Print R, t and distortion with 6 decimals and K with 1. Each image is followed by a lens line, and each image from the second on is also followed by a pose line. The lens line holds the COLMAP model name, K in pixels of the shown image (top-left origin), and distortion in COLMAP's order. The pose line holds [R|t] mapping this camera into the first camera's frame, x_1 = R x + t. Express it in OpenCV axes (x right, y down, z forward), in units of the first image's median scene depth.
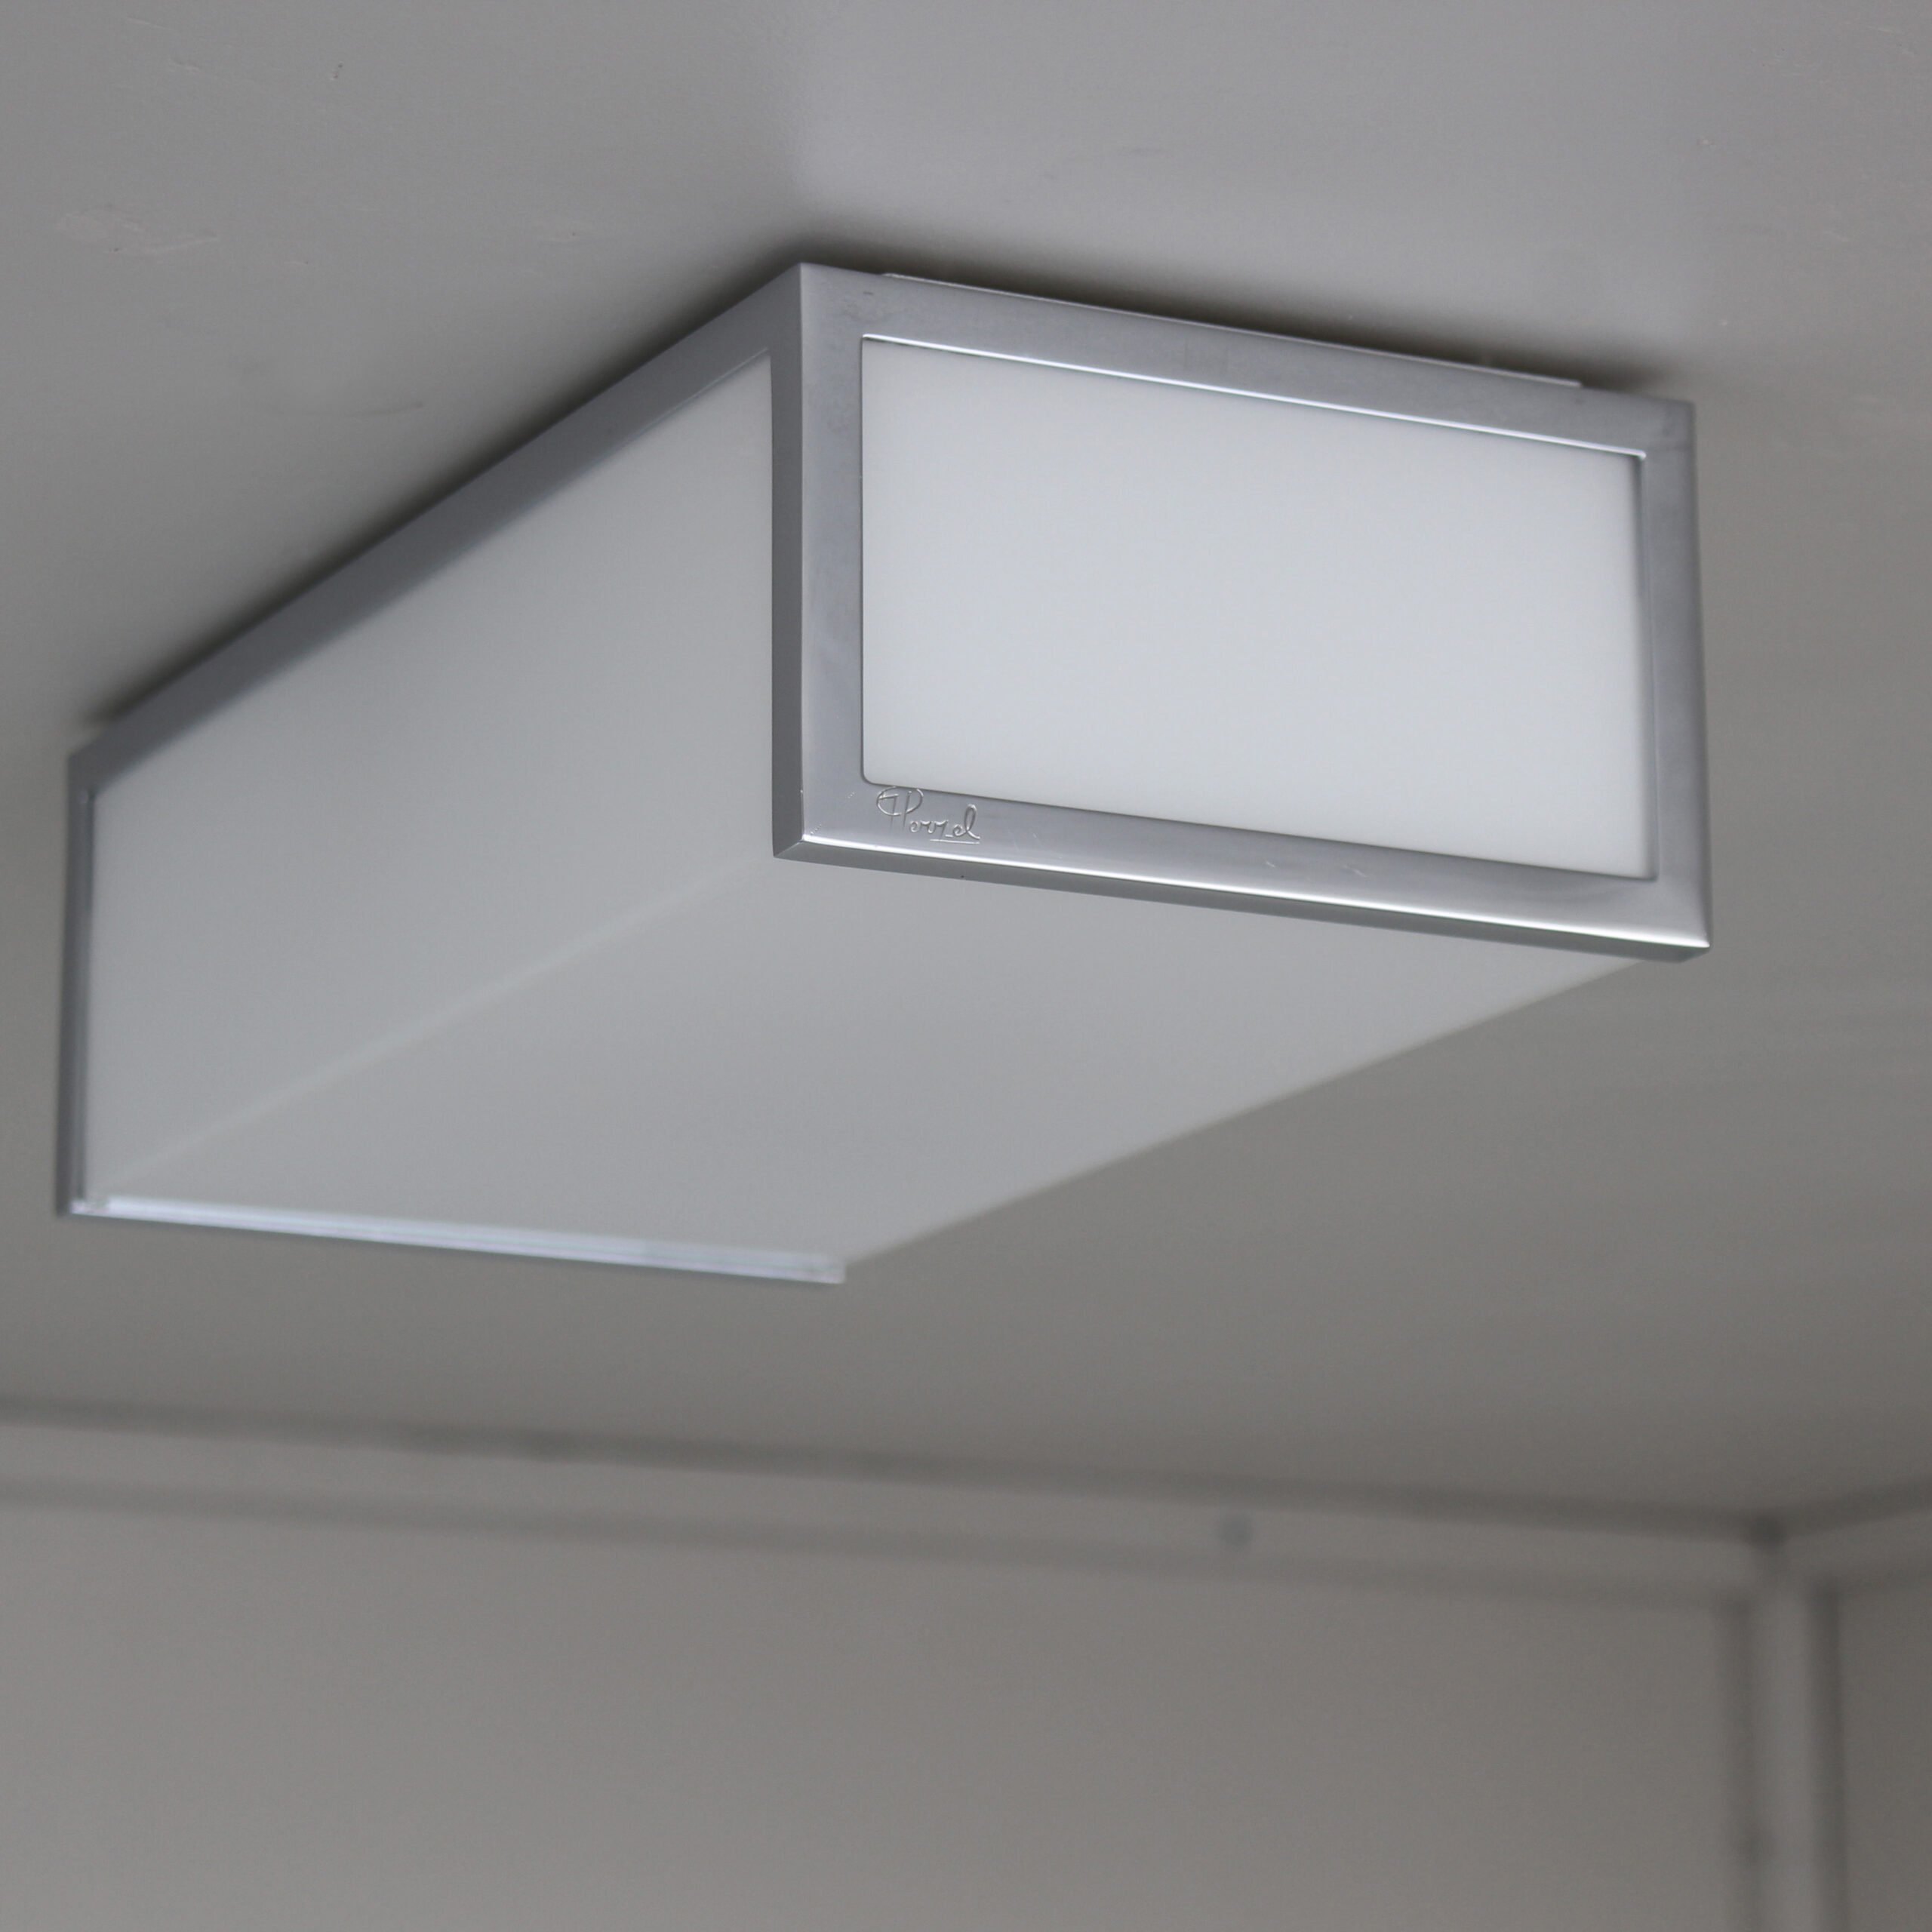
lens RADIAL K [[6760.6, 0, 966.0], [0, 6760.6, 966.0], [0, 0, 1]] dist [-0.046227, -2.260773]
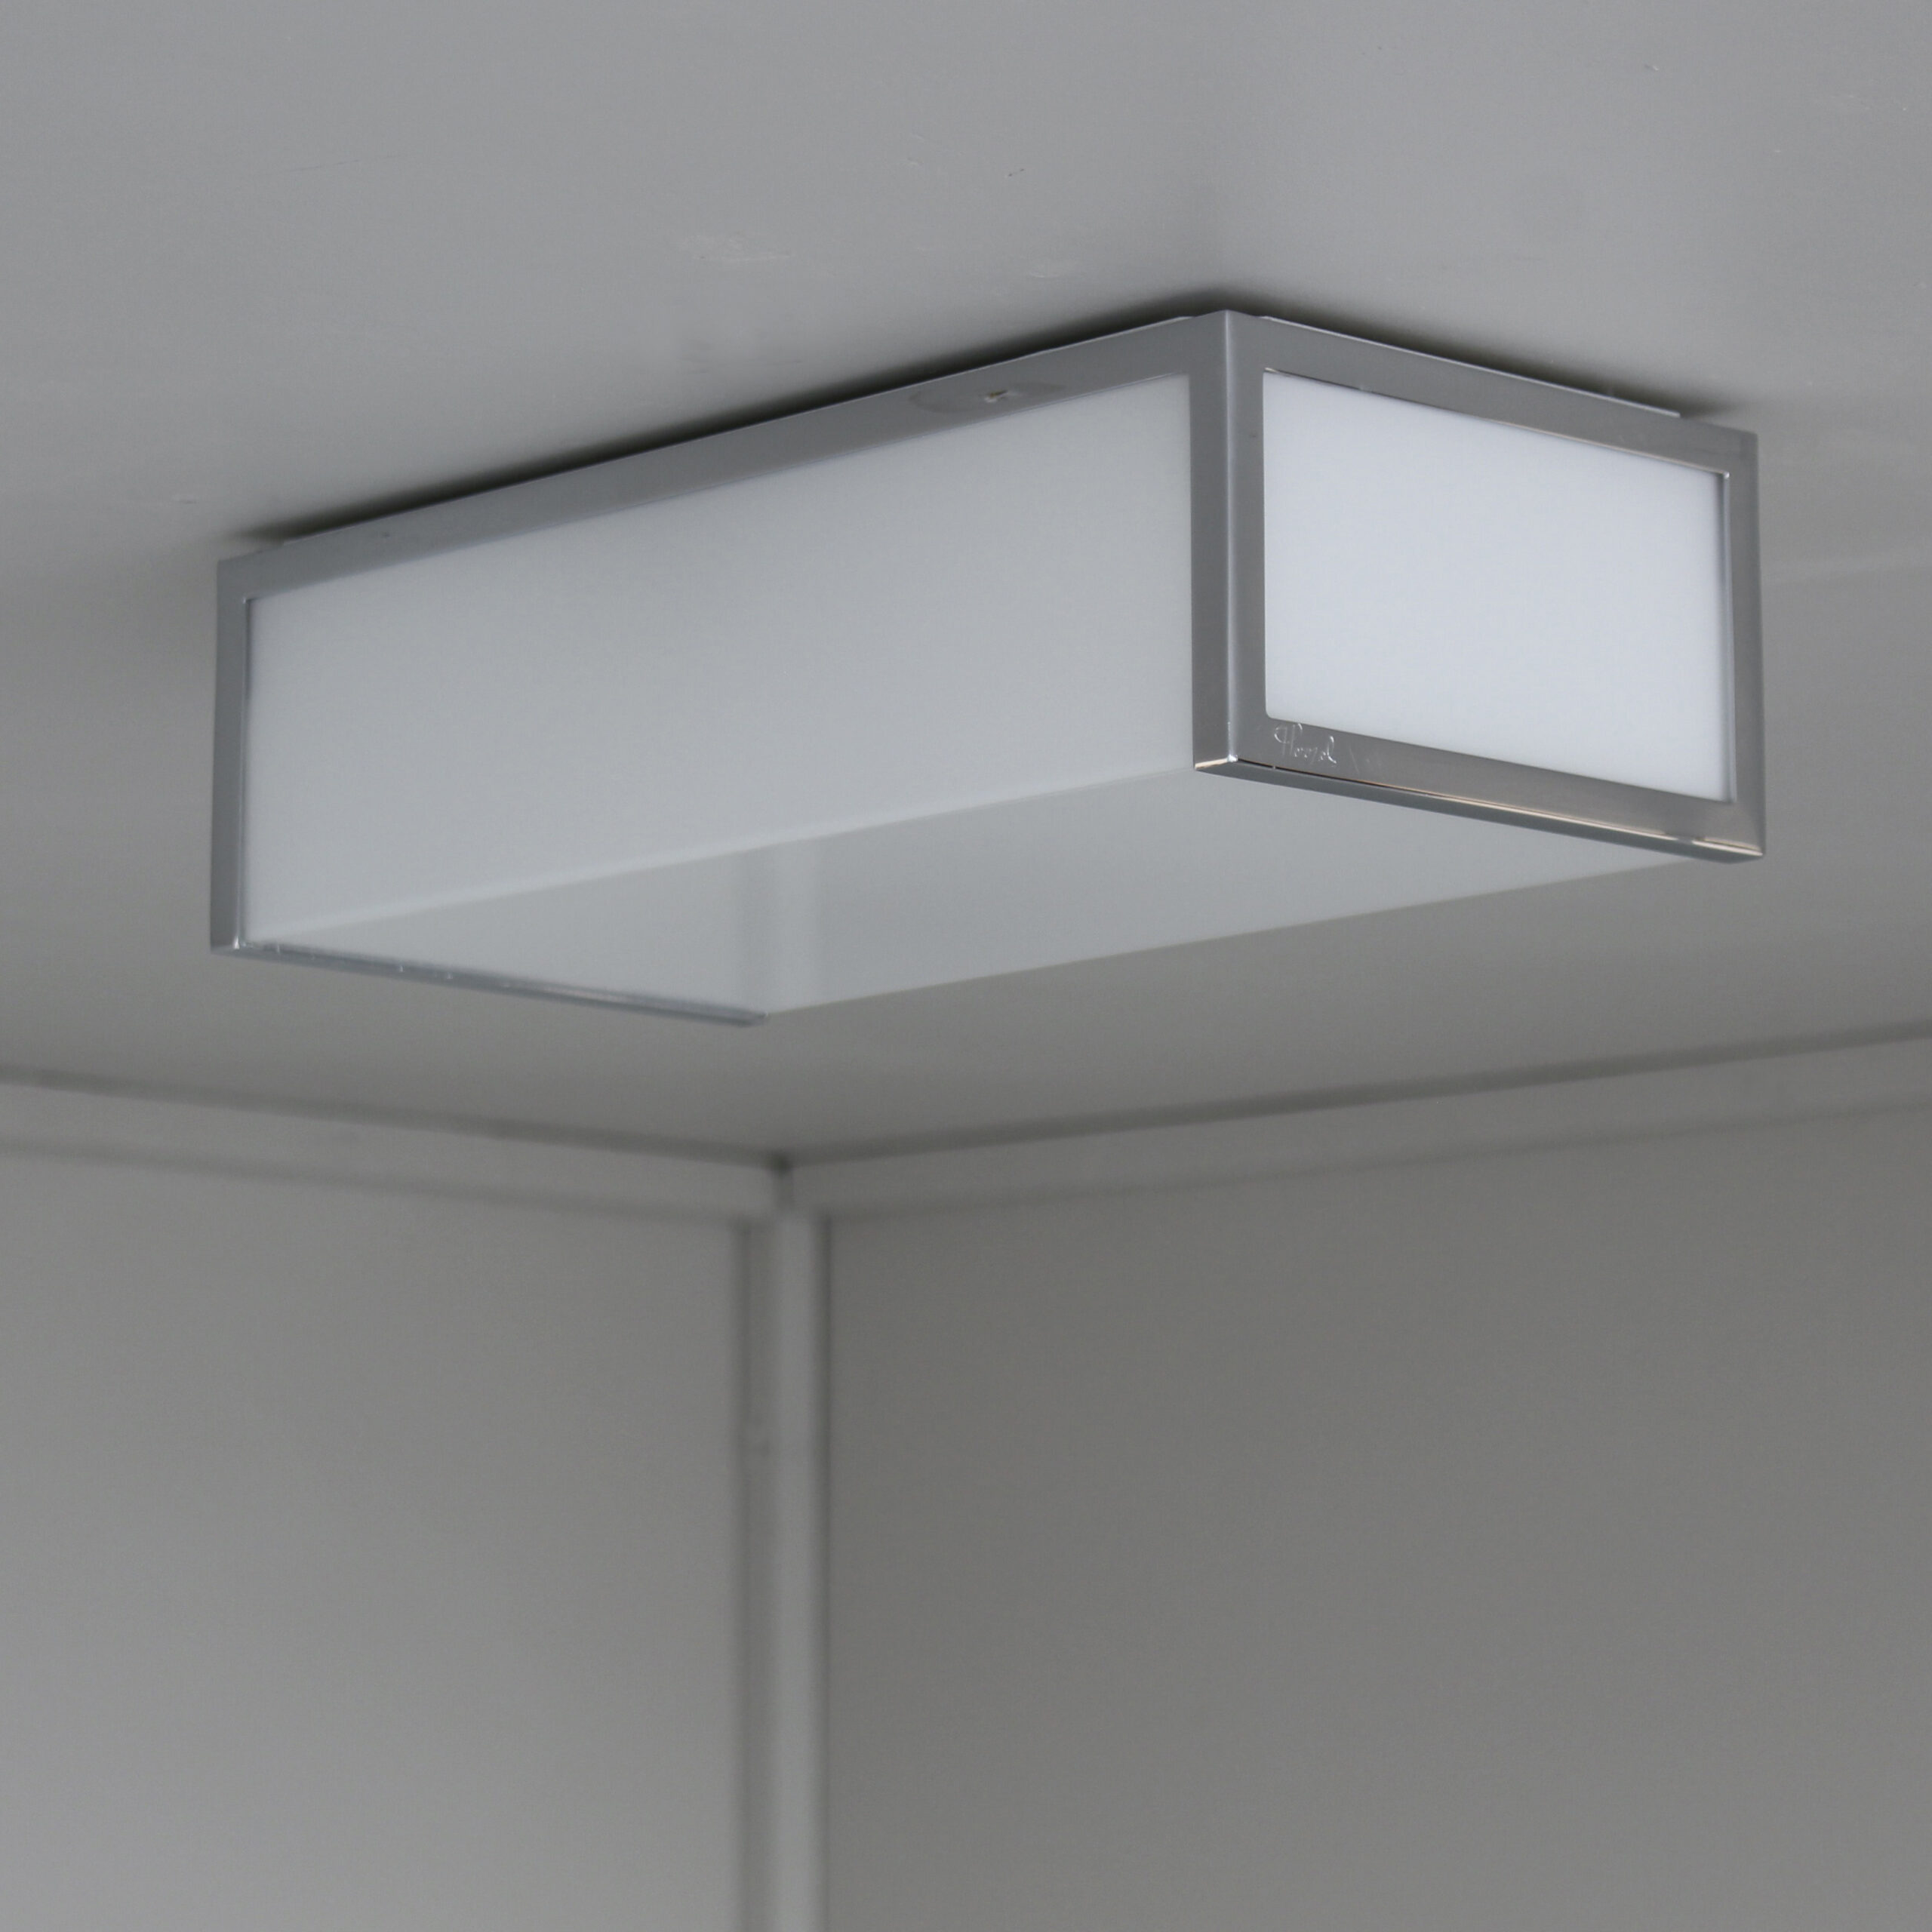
lens RADIAL K [[7053.8, 0, 966.0], [0, 7053.8, 966.0], [0, 0, 1]] dist [0.138676, -1.421239]
pose [[0.958122, 0.046059, 0.282632, -0.424052], [-0.066694, 0.995730, 0.063825, -0.058509], [-0.278486, -0.080002, 0.957103, -0.277635]]
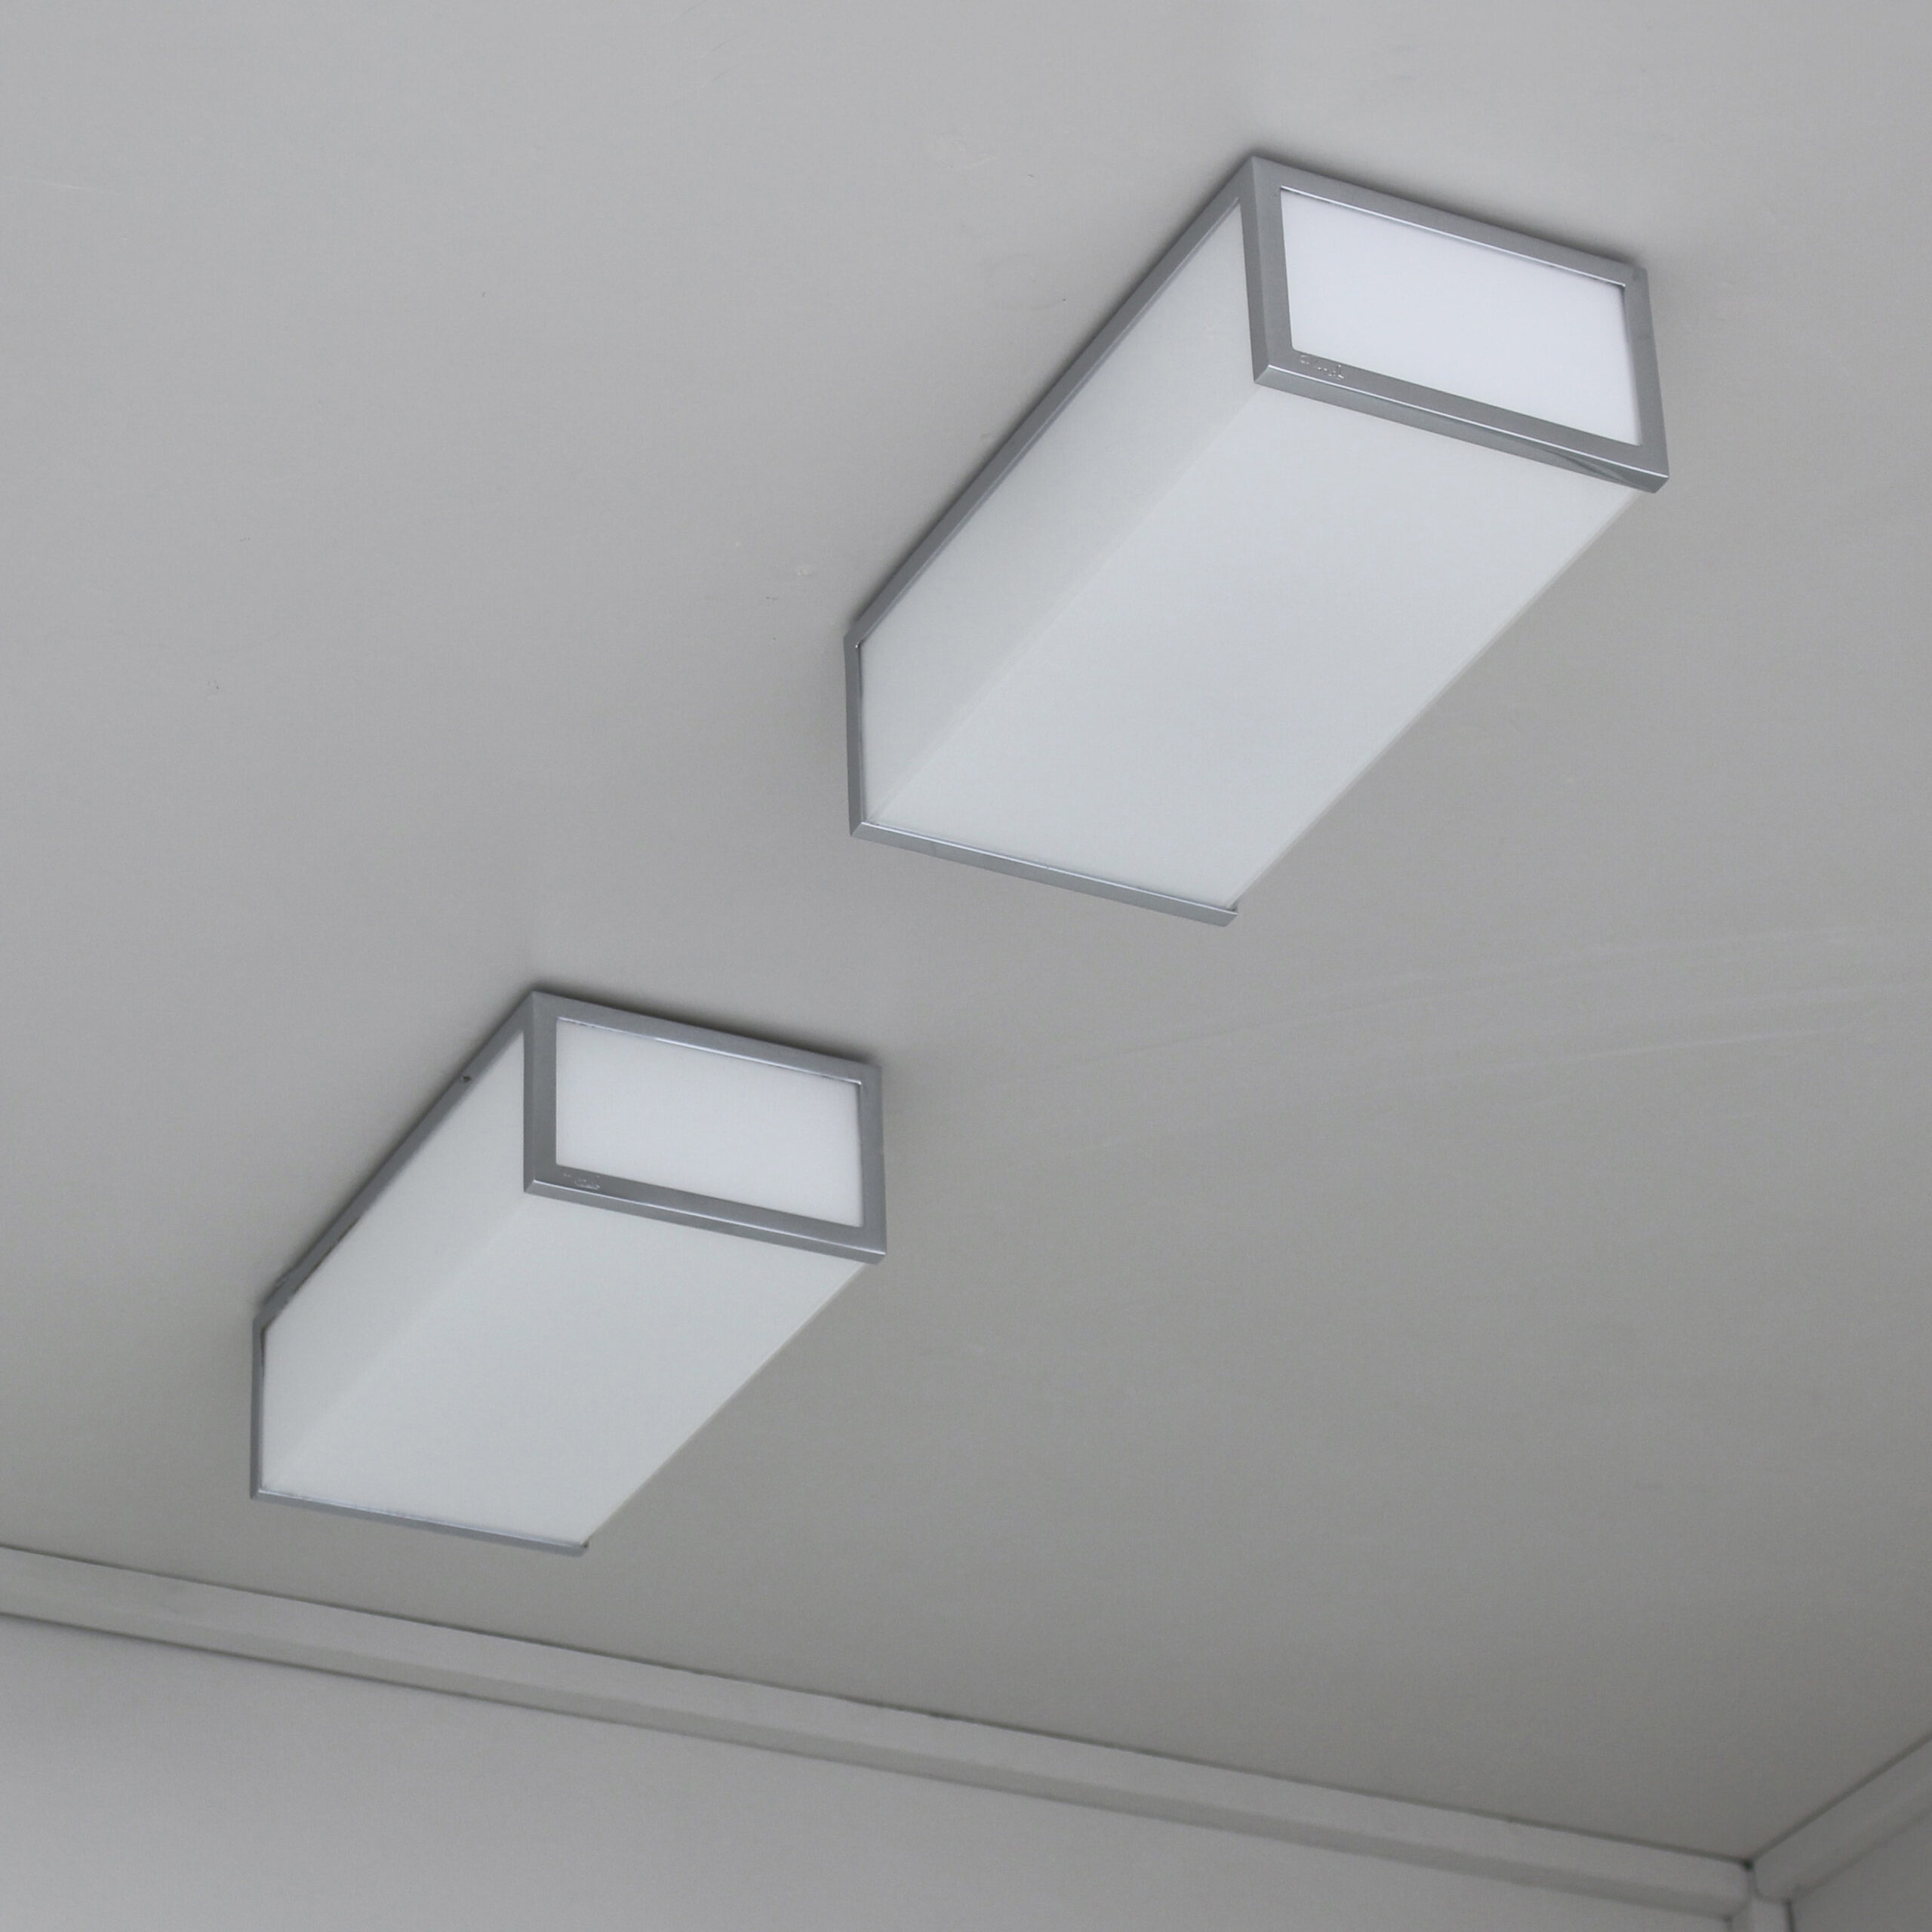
lens RADIAL K [[6520.6, 0, 787.6], [0, 6520.6, 966.4], [0, 0, 1]] dist [0.032609, -0.801674]
pose [[0.999400, -0.032963, -0.010675, -0.157864], [0.027831, 0.947220, -0.319374, 0.808755], [0.020640, 0.318885, 0.947569, -0.956462]]
